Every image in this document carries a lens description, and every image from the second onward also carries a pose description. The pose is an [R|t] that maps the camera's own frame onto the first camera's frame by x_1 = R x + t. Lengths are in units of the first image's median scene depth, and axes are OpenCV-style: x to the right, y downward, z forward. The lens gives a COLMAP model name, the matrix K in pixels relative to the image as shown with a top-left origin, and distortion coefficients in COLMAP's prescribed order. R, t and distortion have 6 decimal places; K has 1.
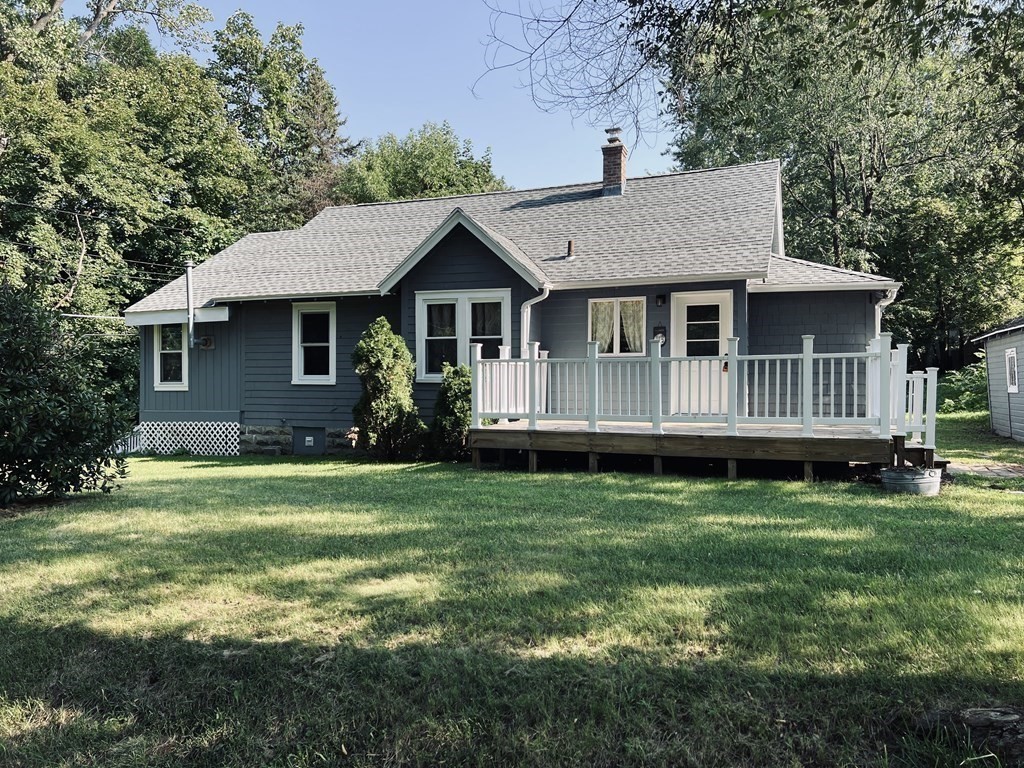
lens RADIAL K [[770.2, 0, 512.0], [0, 770.2, 387.1], [0, 0, 1]] dist [0.048459, -0.008198]
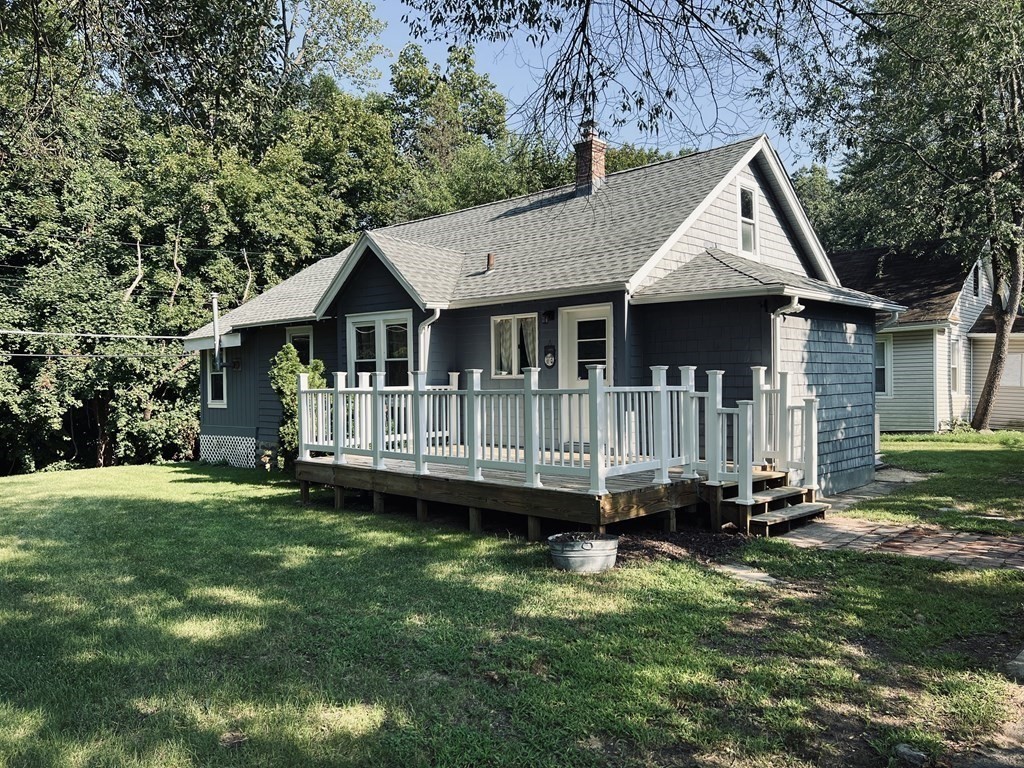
lens RADIAL K [[770.2, 0, 511.6], [0, 770.2, 381.8], [0, 0, 1]] dist [0.048459, -0.008198]
pose [[0.932639, -0.011152, -0.360639, 0.445750], [0.011849, 0.999930, -0.000278, -0.034194], [0.360617, -0.004014, 0.932705, 0.136025]]
